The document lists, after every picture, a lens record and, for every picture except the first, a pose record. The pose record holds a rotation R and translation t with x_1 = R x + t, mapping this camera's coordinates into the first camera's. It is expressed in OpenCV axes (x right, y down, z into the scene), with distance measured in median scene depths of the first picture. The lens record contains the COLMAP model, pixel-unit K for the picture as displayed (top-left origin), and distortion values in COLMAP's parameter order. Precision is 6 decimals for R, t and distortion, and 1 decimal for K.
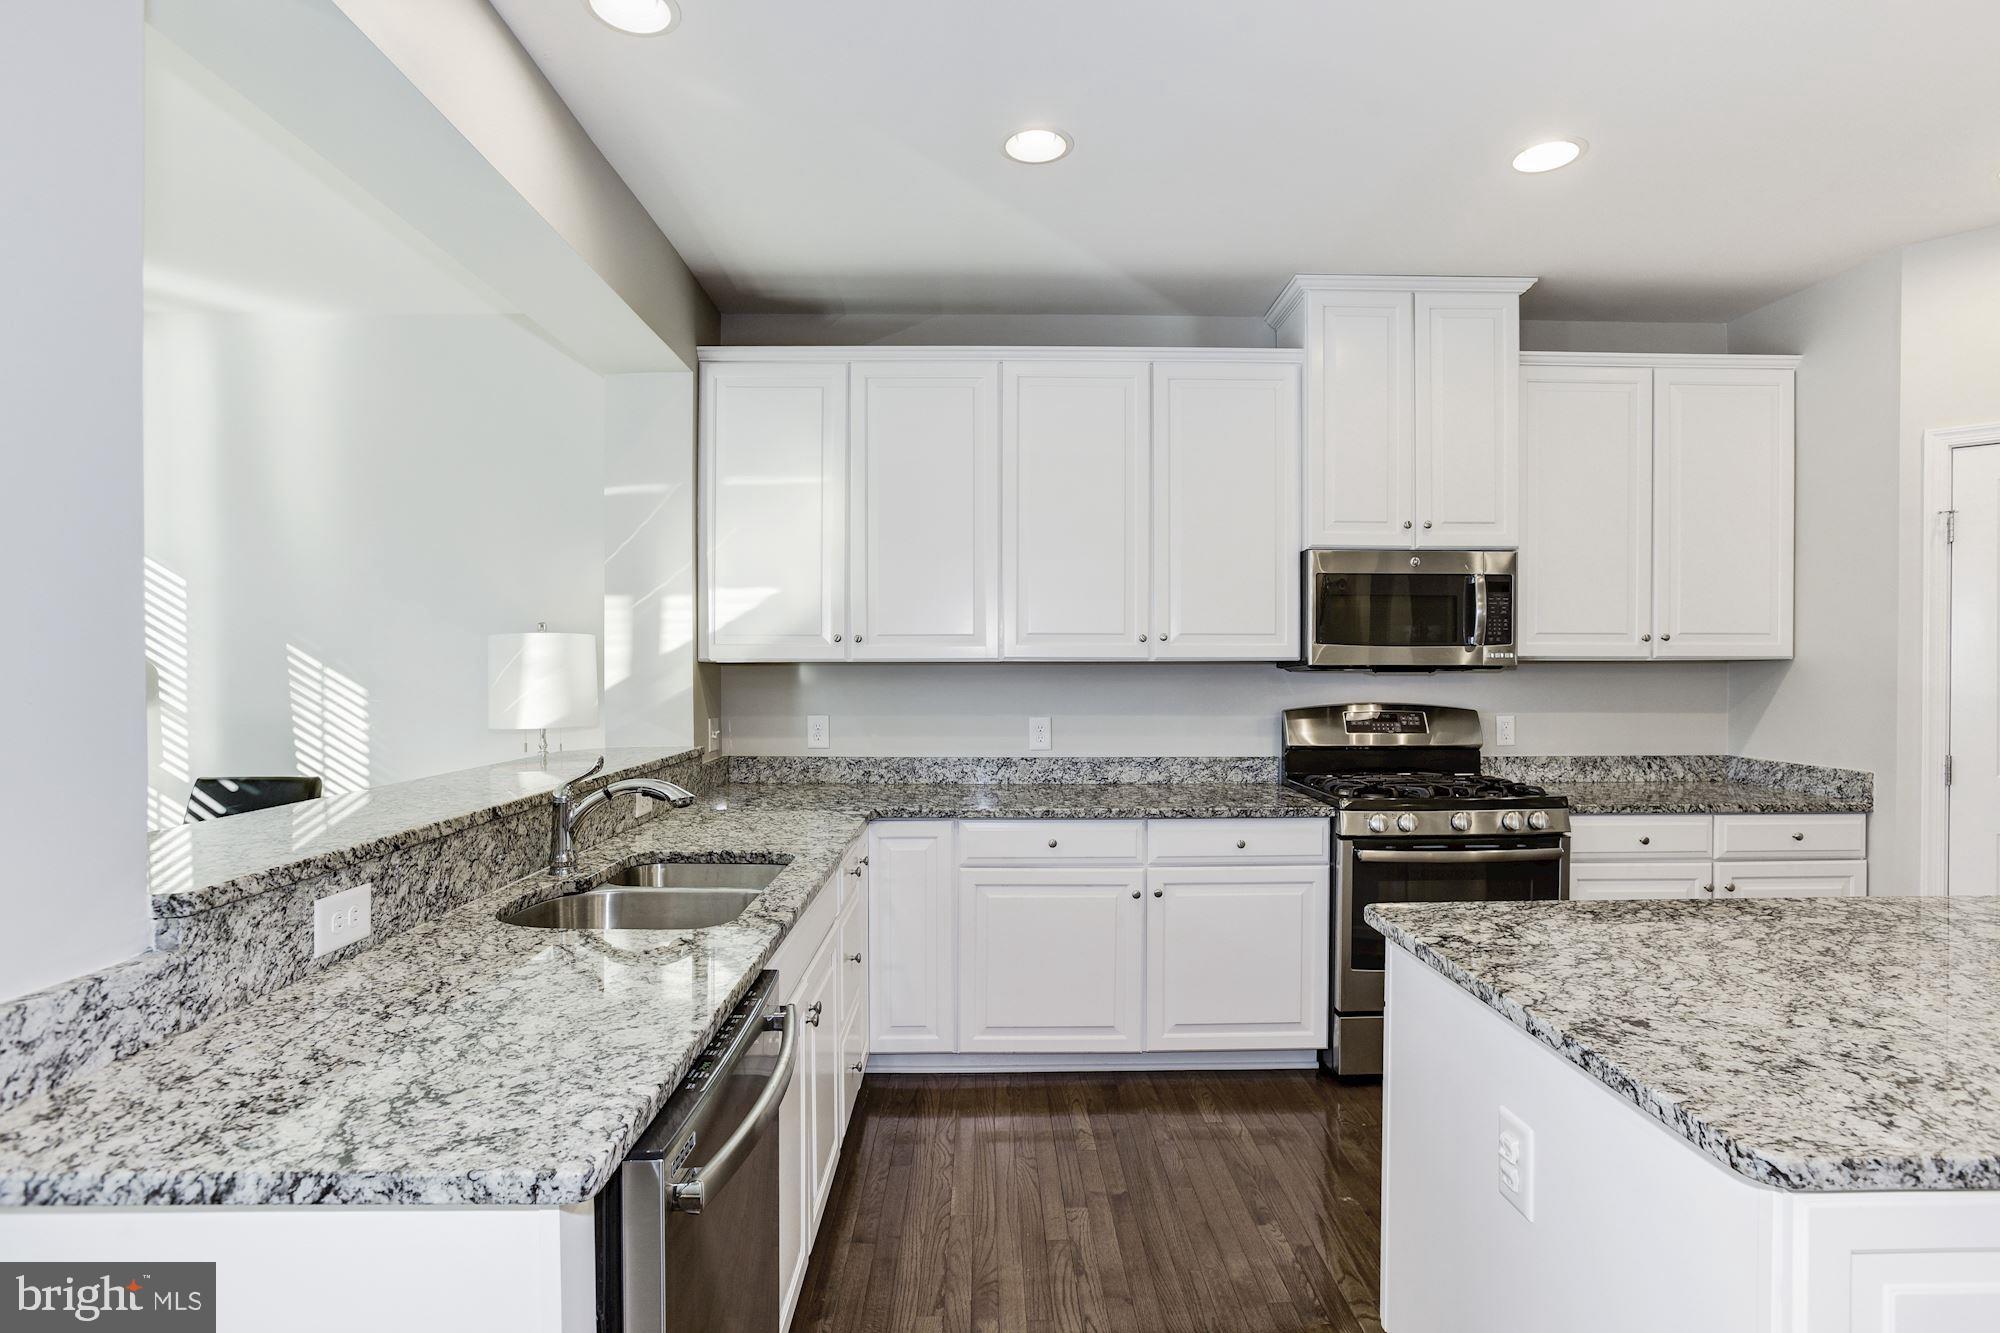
lens RADIAL K [[991.6, 0, 1012.9], [0, 991.6, 682.4], [0, 0, 1]] dist [-0.055824, 0.028528]
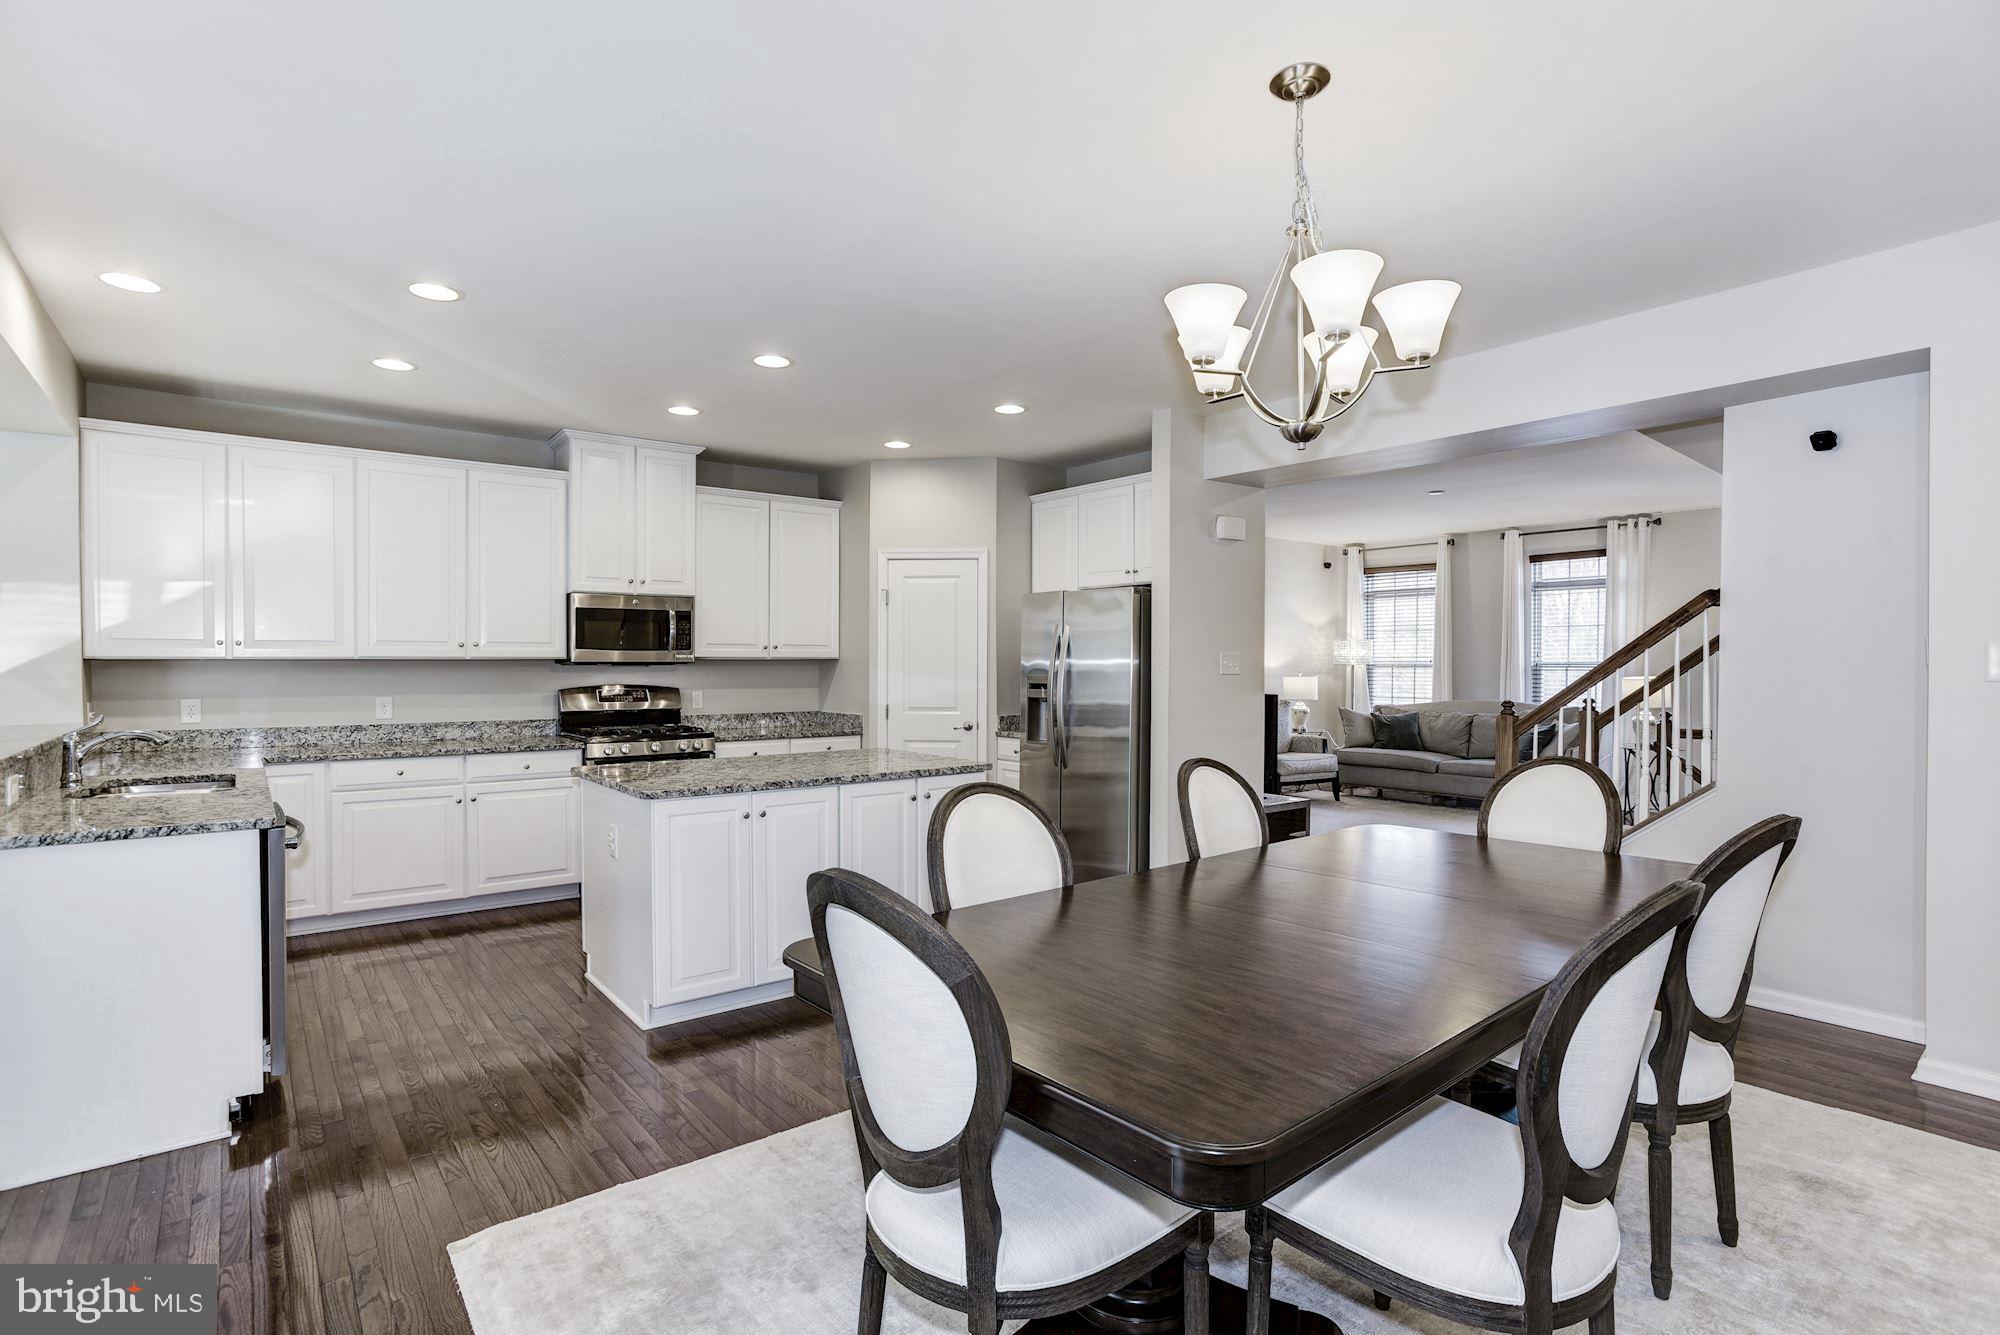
lens RADIAL K [[962.8, 0, 979.5], [0, 962.8, 681.7], [0, 0, 1]] dist [-0.036341, 0.025899]
pose [[0.810276, -0.011049, 0.585945, -0.094513], [0.008149, 0.999938, 0.007588, 0.009668], [-0.585992, -0.001373, 0.810315, -0.738844]]
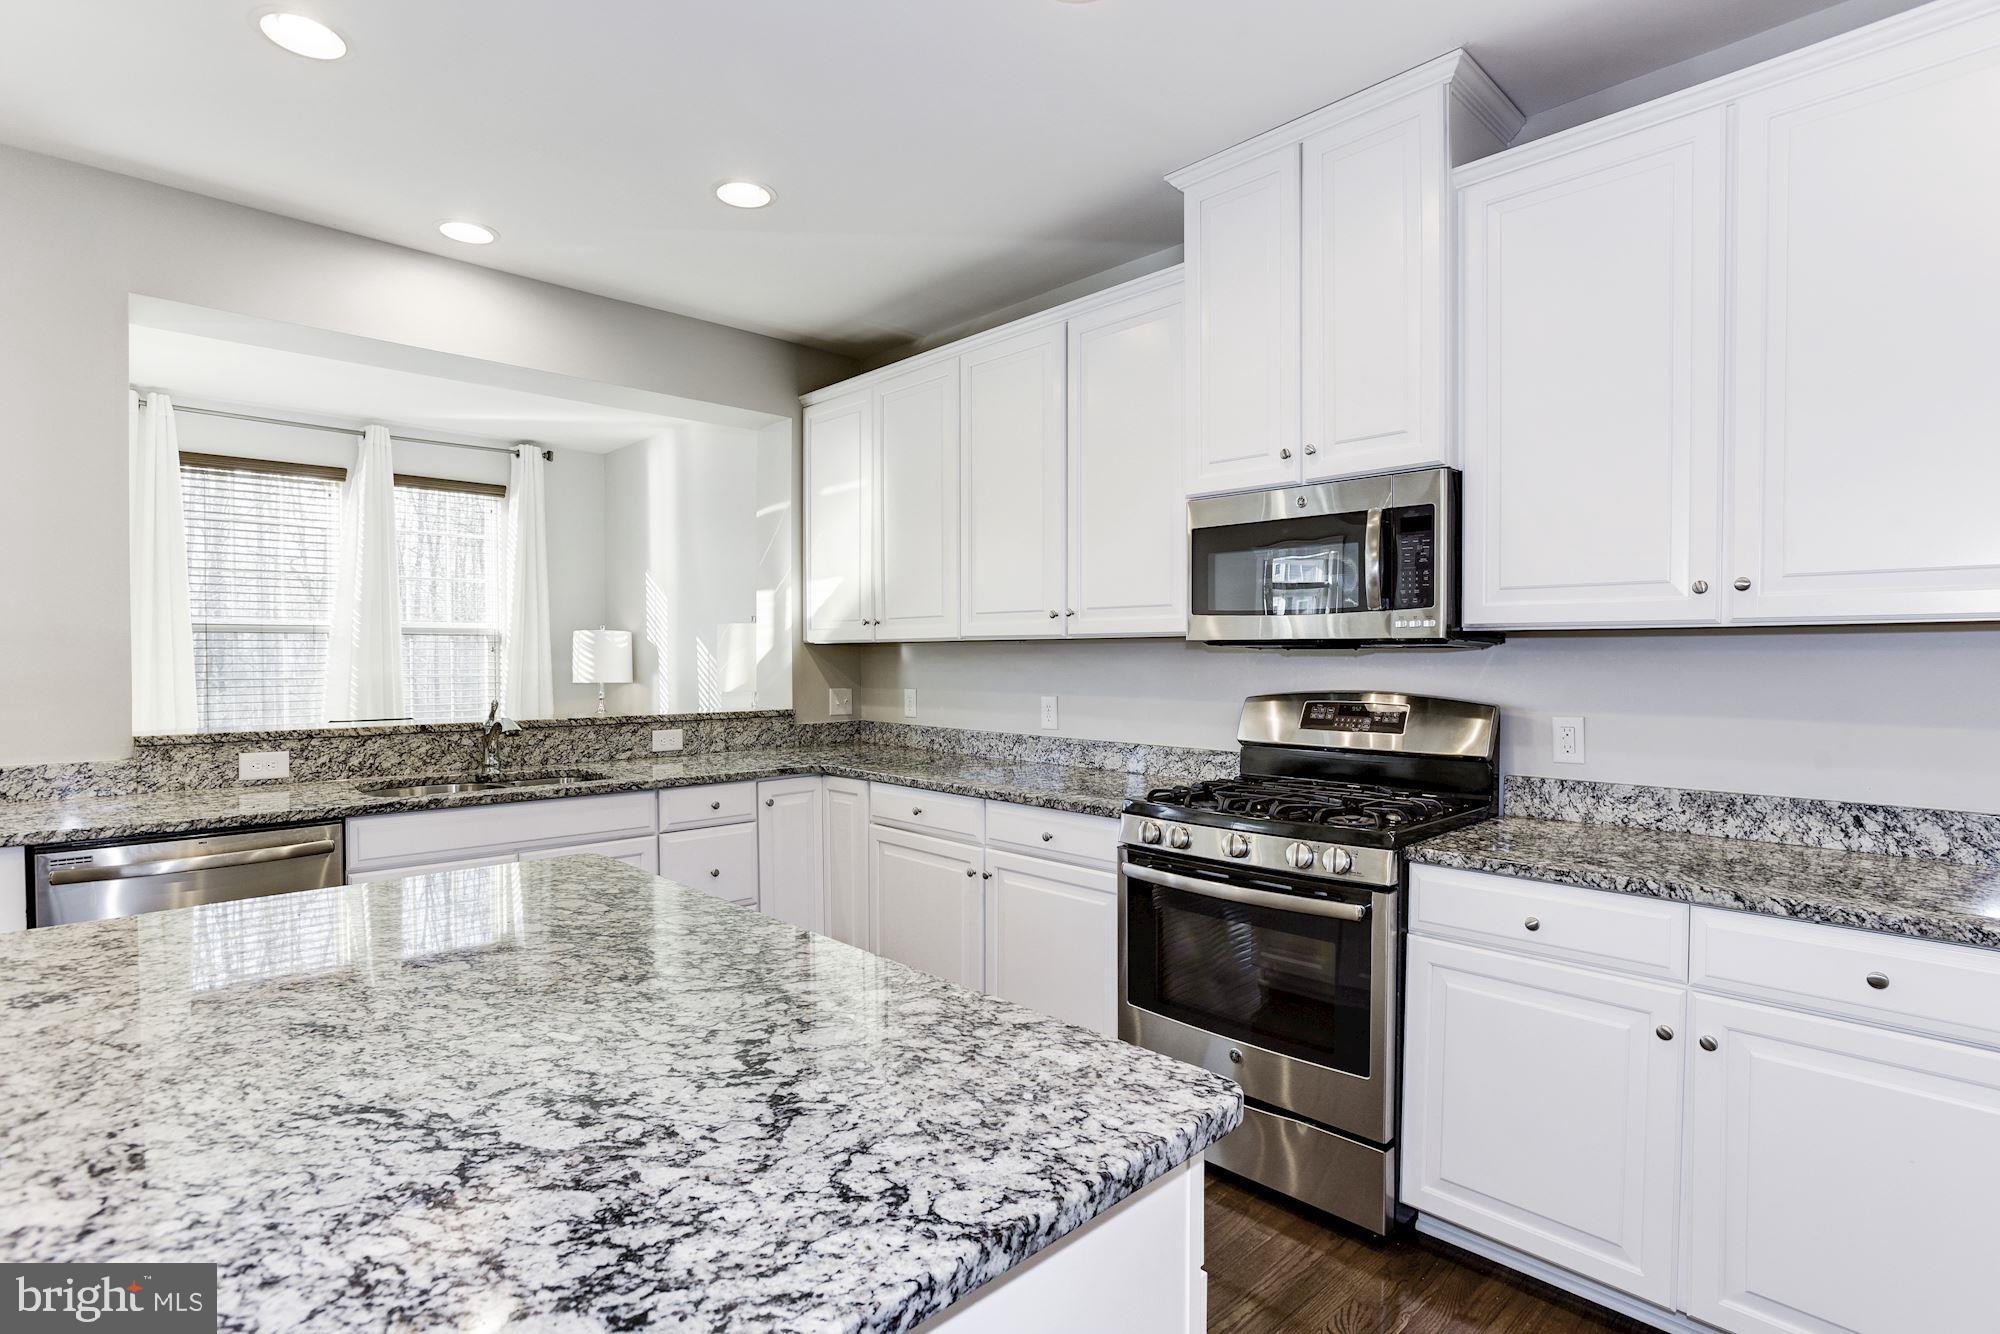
lens RADIAL K [[986.5, 0, 1006.2], [0, 986.5, 674.4], [0, 0, 1]] dist [-0.053985, 0.029952]
pose [[0.683811, 0.014887, -0.729508, 0.802017], [-0.013005, 0.999882, 0.008214, 0.005865], [0.729544, 0.003870, 0.683923, 0.319266]]
